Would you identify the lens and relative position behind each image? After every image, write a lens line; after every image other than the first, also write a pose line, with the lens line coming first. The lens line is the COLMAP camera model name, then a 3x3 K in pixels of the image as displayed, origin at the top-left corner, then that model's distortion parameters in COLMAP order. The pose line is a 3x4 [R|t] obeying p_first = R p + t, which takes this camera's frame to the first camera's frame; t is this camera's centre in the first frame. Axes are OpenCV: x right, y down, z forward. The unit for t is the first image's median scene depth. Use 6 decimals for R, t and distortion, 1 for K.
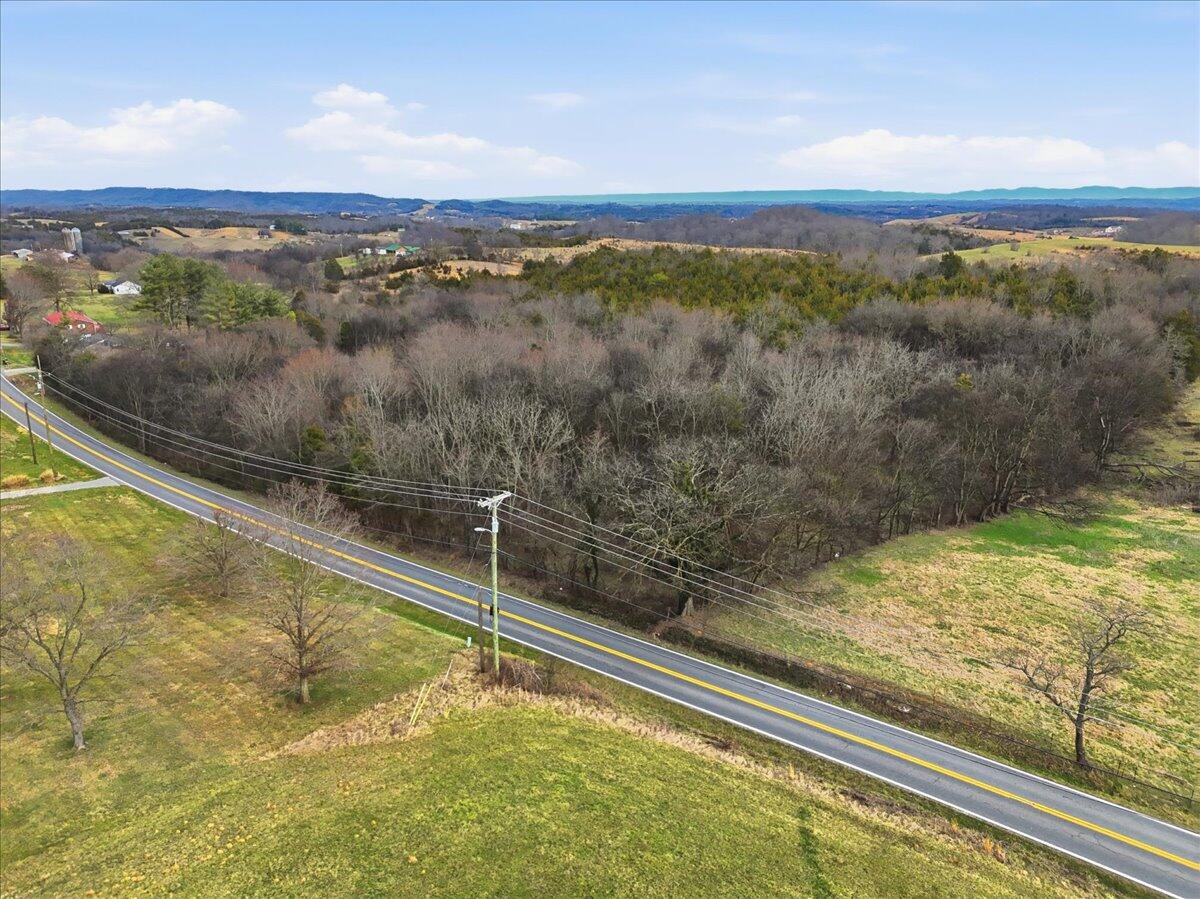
lens RADIAL K [[875.3, 0, 600.0], [0, 875.3, 458.7], [0, 0, 1]] dist [0.081447, -0.074342]
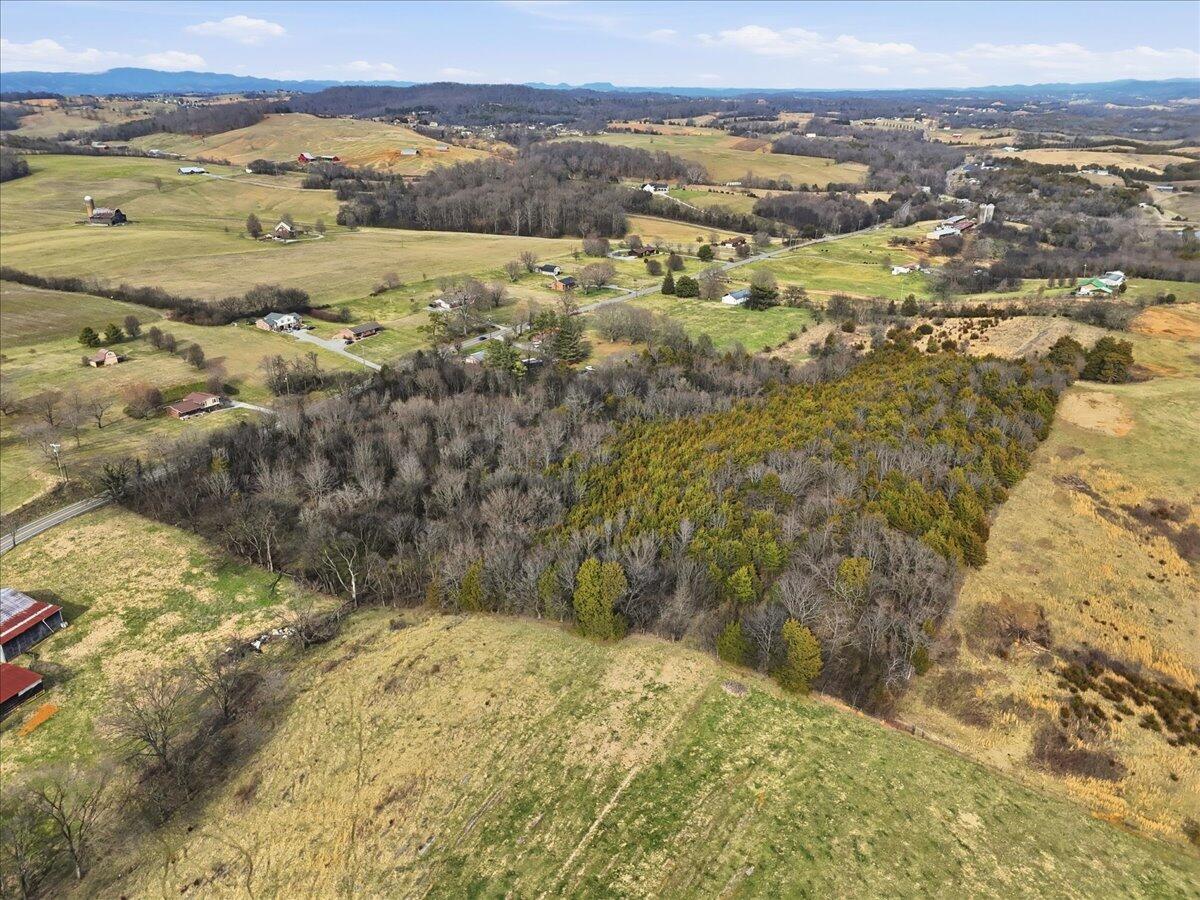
lens RADIAL K [[875.3, 0, 600.0], [0, 875.3, 459.2], [0, 0, 1]] dist [0.081447, -0.074342]
pose [[0.321750, 0.365254, -0.873537, 2.357650], [-0.263904, 0.920630, 0.287742, -0.952123], [0.909303, 0.137949, 0.392605, 0.838344]]
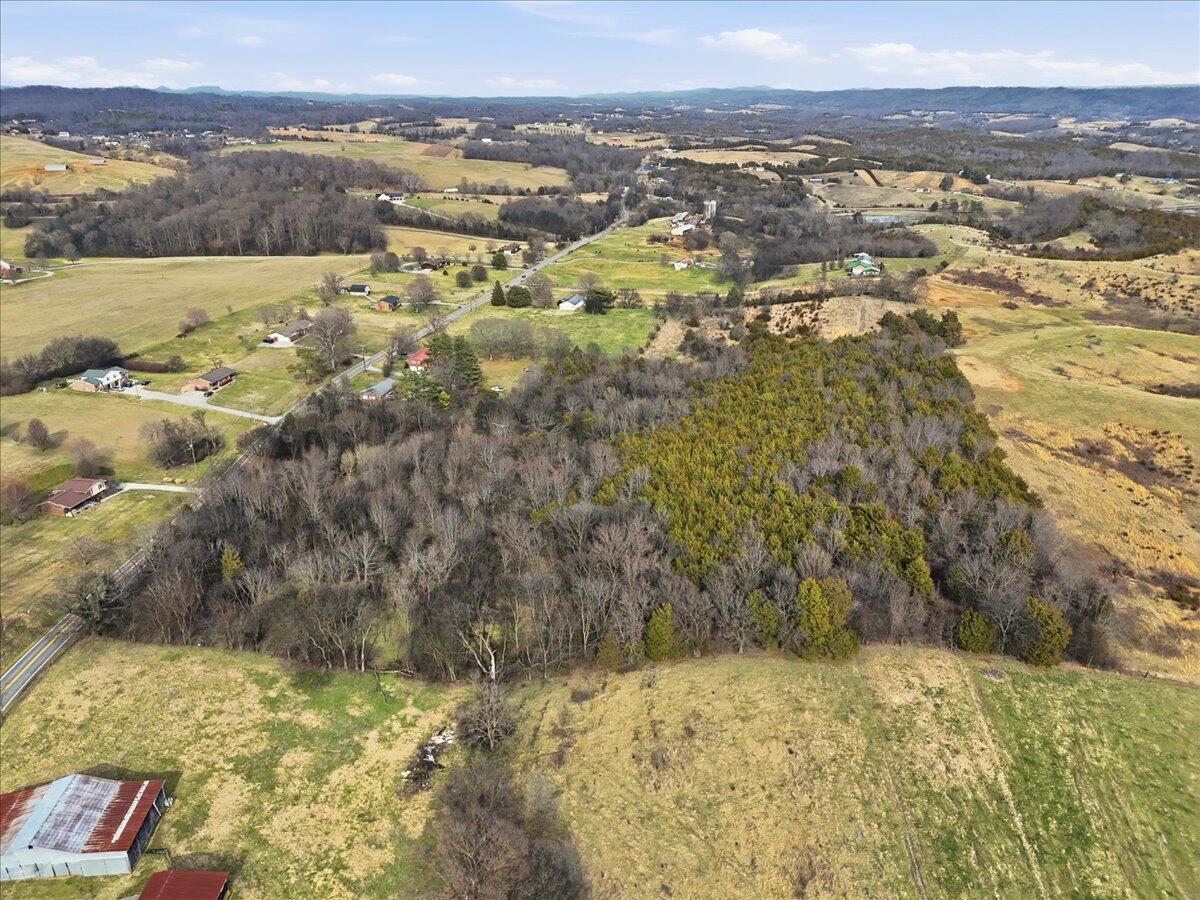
lens RADIAL K [[875.3, 0, 600.0], [0, 875.3, 459.2], [0, 0, 1]] dist [0.081447, -0.074342]
pose [[0.656743, 0.284713, -0.698302, 1.809458], [-0.204931, 0.958524, 0.198077, -0.756447], [0.725735, 0.013018, 0.687851, 0.149063]]
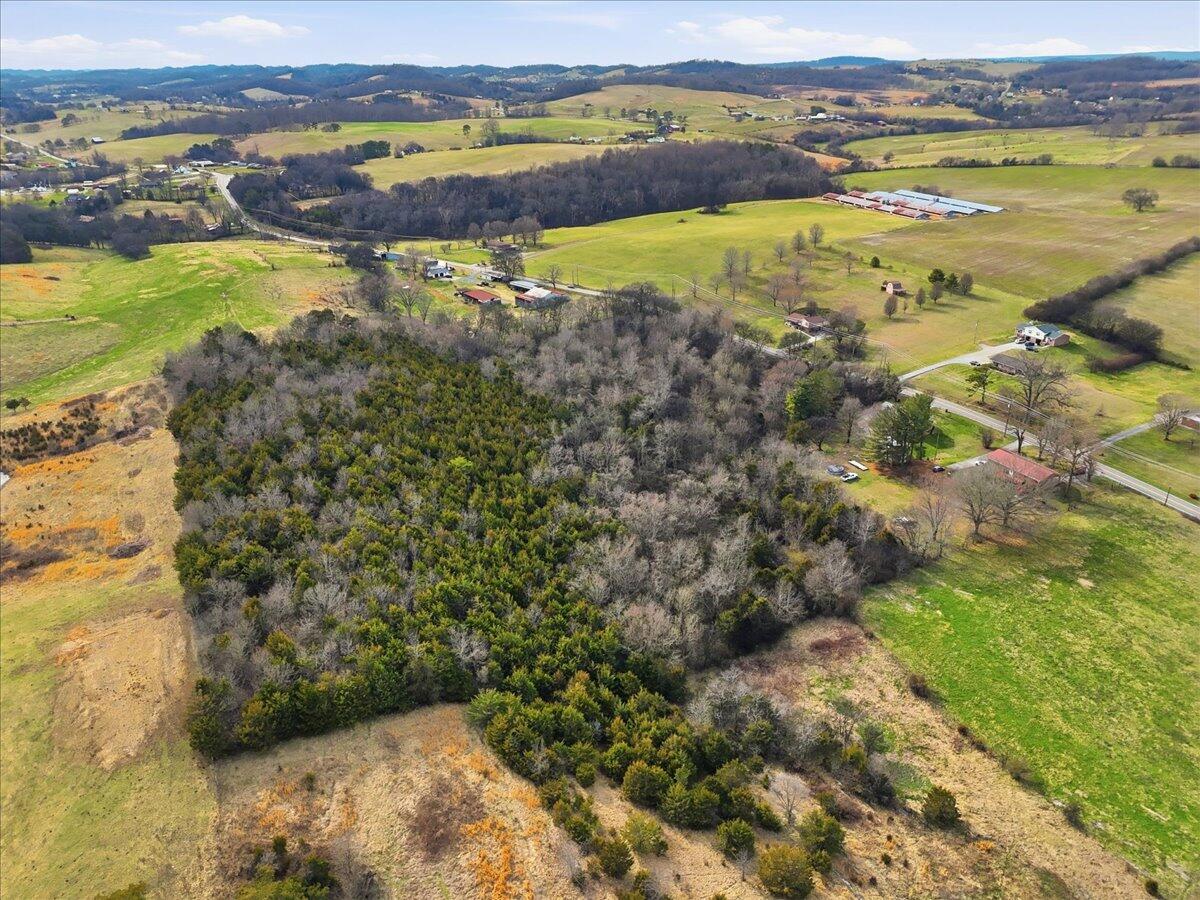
lens RADIAL K [[868.3, 0, 601.7], [0, 868.3, 480.6], [0, 0, 1]] dist [0.069439, -0.057728]
pose [[-0.975072, -0.088344, 0.203543, -0.616327], [0.068460, 0.752789, 0.654692, -1.845995], [-0.211063, 0.652307, -0.727975, 3.949581]]
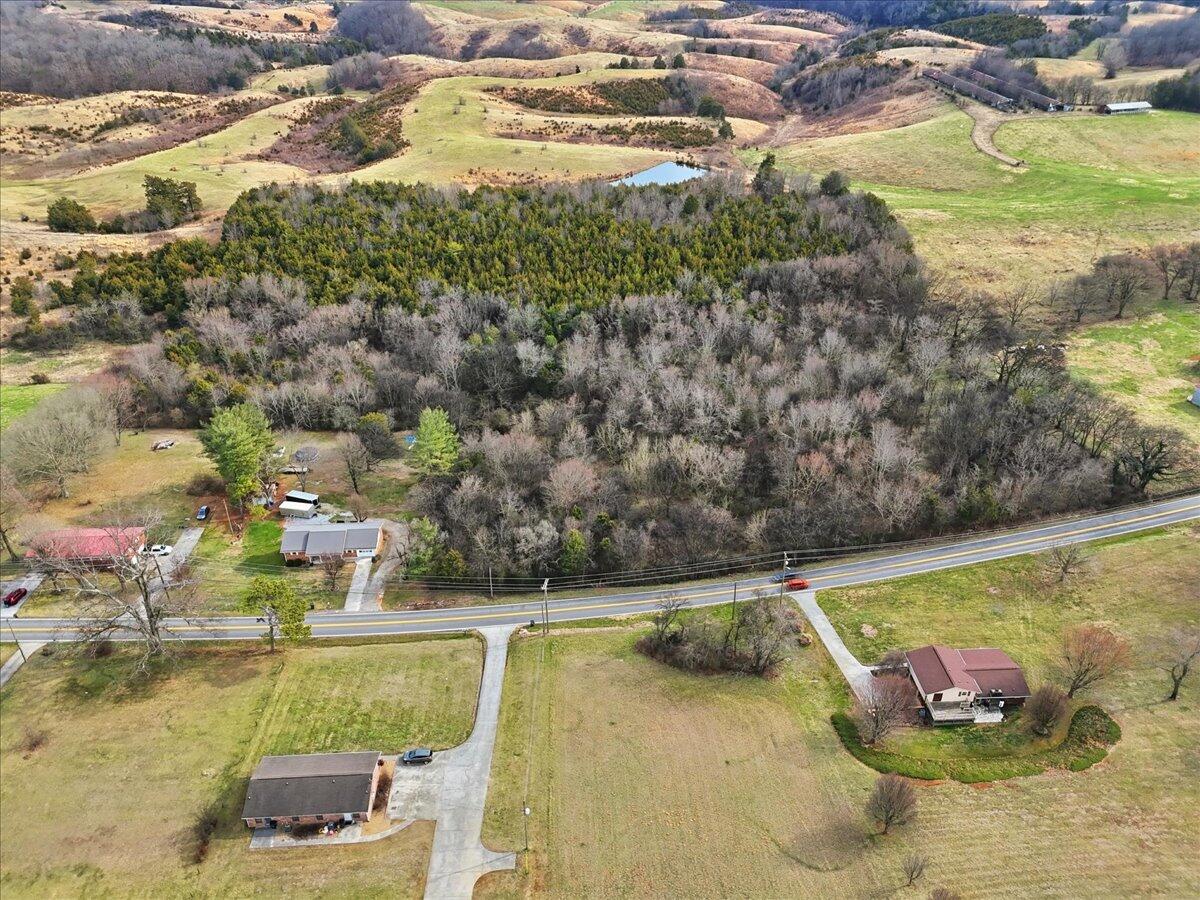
lens RADIAL K [[875.3, 0, 600.0], [0, 875.3, 459.2], [0, 0, 1]] dist [0.081447, -0.074342]
pose [[0.586791, -0.437521, 0.681361, -1.688185], [0.233556, 0.897145, 0.374943, -0.825948], [-0.775325, -0.060877, 0.628622, 0.363103]]
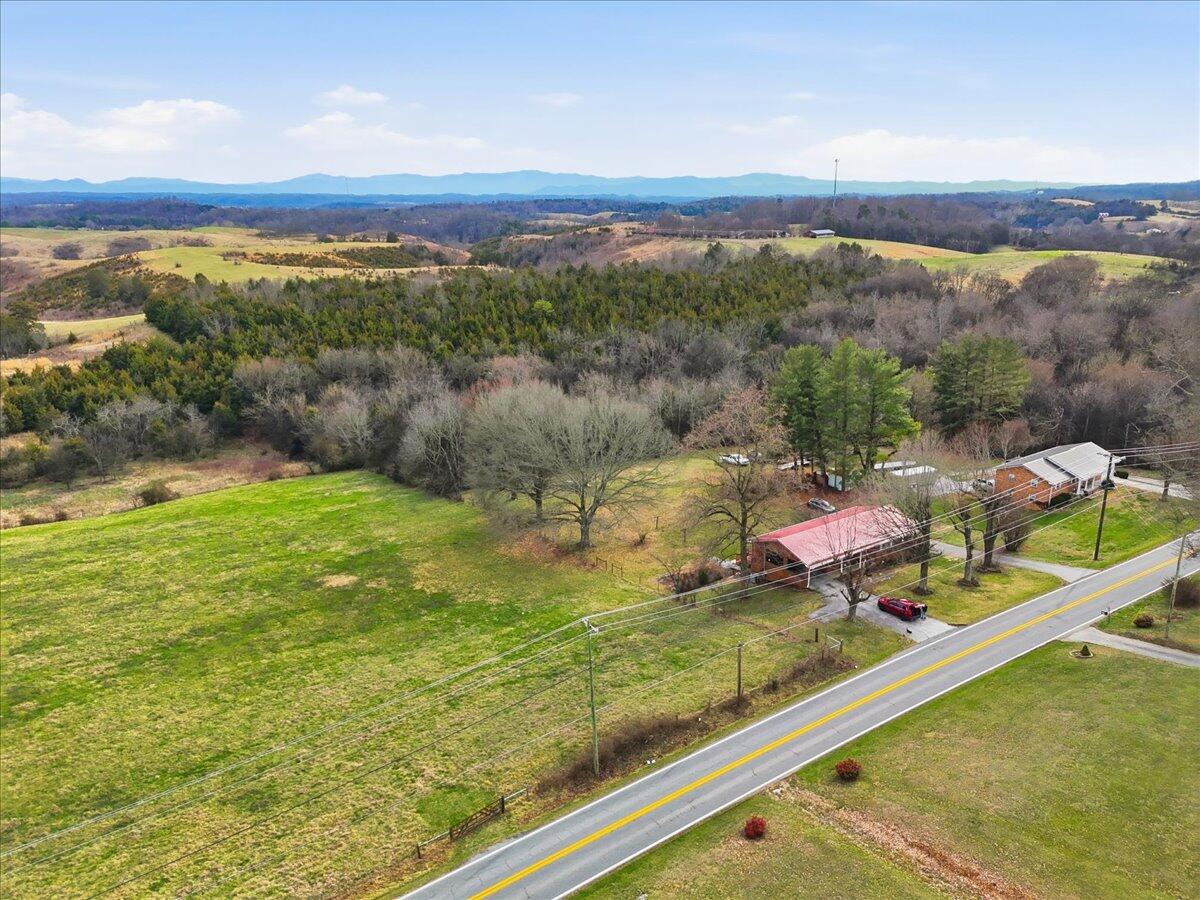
lens RADIAL K [[875.3, 0, 600.0], [0, 875.3, 459.2], [0, 0, 1]] dist [0.081447, -0.074342]
pose [[0.033888, -0.287774, 0.957099, -2.057279], [0.285139, 0.920630, 0.266713, -0.693328], [-0.957887, 0.263868, 0.113253, 2.151744]]
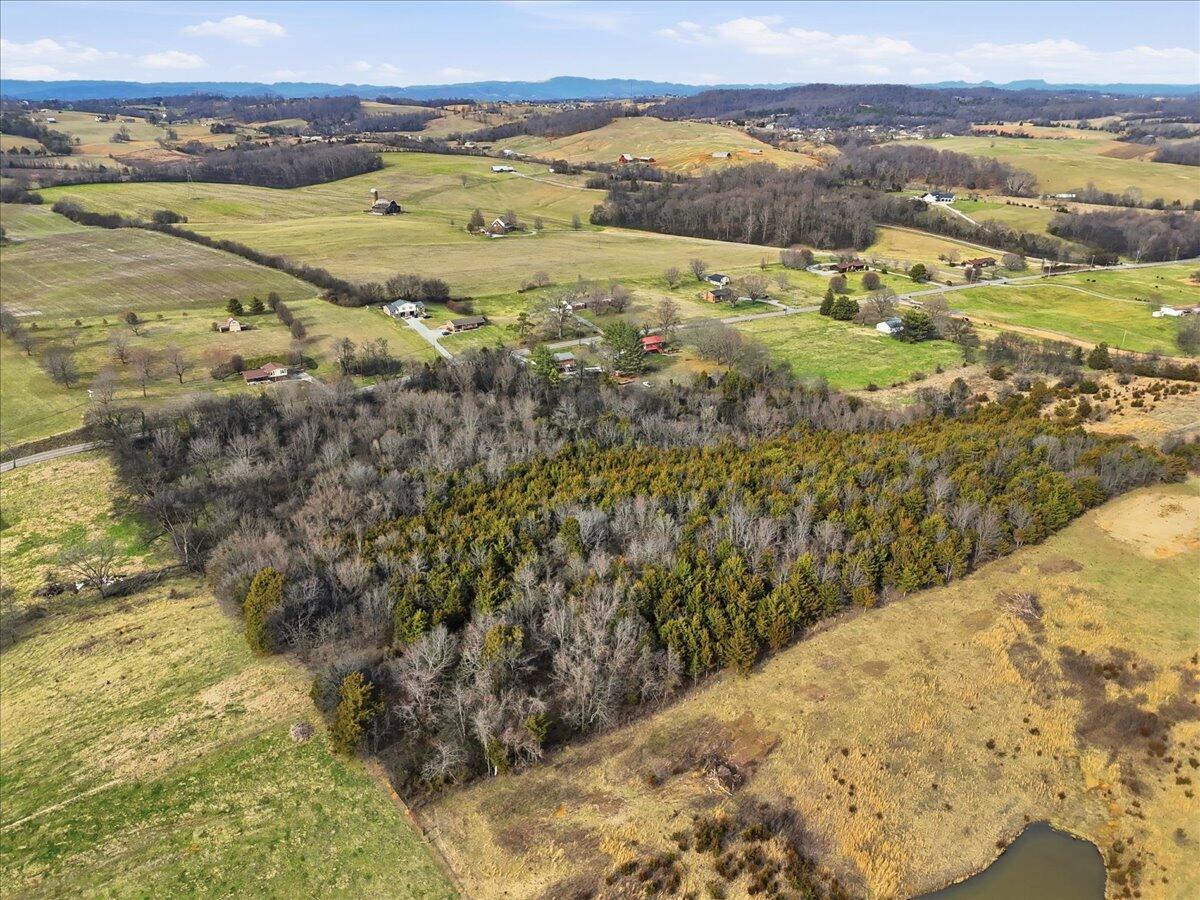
lens RADIAL K [[875.3, 0, 600.0], [0, 875.3, 459.2], [0, 0, 1]] dist [0.081447, -0.074342]
pose [[-0.093653, 0.381815, -0.919481, 2.353515], [-0.273125, 0.878256, 0.392516, -1.274752], [0.957409, 0.287893, 0.022032, 1.942296]]
